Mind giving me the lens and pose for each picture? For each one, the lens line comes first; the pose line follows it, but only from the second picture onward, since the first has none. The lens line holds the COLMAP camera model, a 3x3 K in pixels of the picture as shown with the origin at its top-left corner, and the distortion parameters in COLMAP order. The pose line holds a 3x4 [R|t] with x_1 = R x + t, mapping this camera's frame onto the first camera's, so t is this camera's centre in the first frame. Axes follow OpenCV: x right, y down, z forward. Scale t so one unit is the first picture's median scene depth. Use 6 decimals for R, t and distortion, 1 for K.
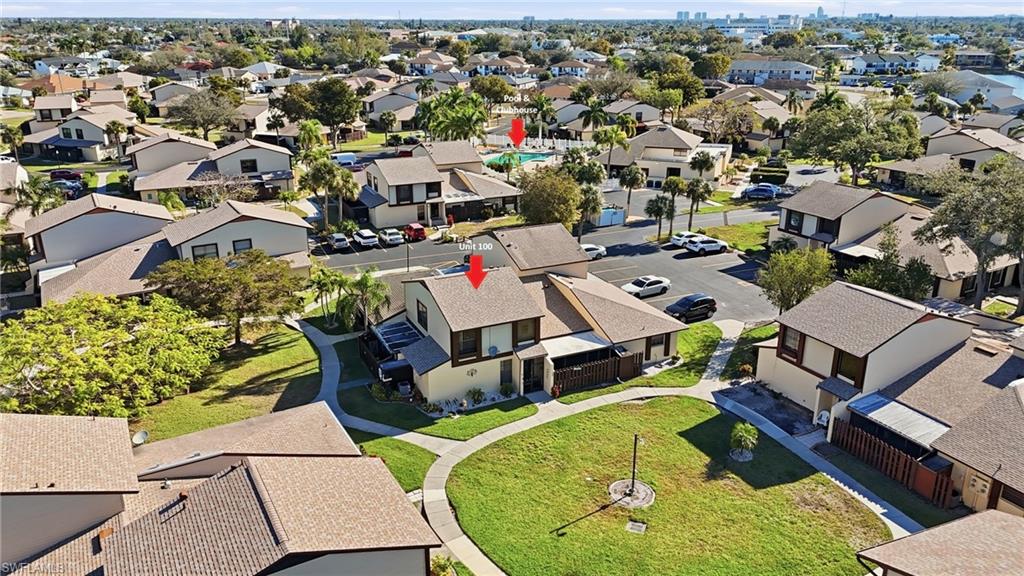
lens RADIAL K [[746.7, 0, 512.6], [0, 746.7, 289.2], [0, 0, 1]] dist [0.088327, -0.099818]
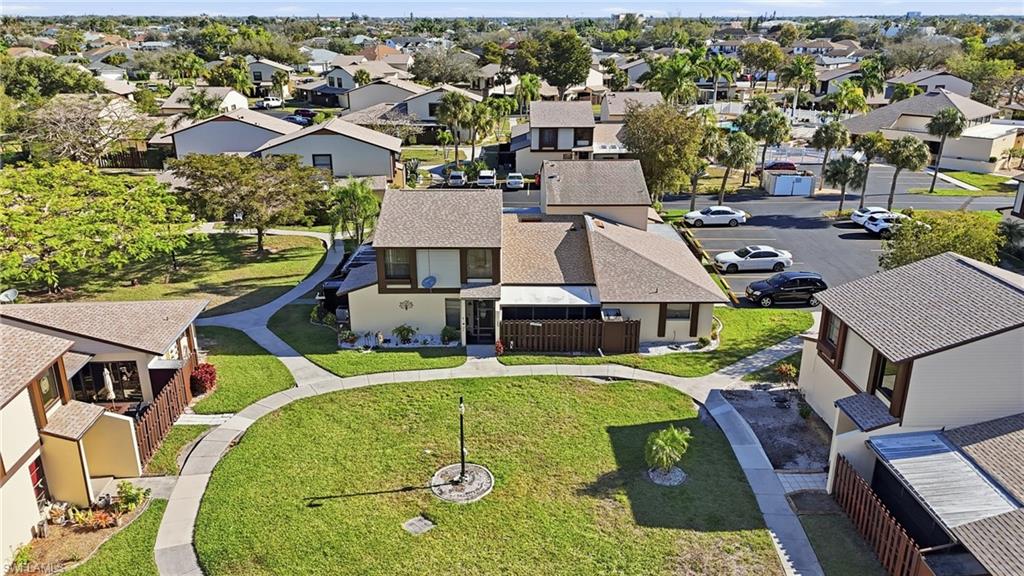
lens RADIAL K [[746.7, 0, 512.6], [0, 746.7, 289.2], [0, 0, 1]] dist [0.088327, -0.099818]
pose [[0.904651, 0.145964, -0.400377, 0.344237], [-0.144902, 0.988892, 0.033112, 0.047209], [0.400762, 0.028060, 0.915752, 0.280983]]
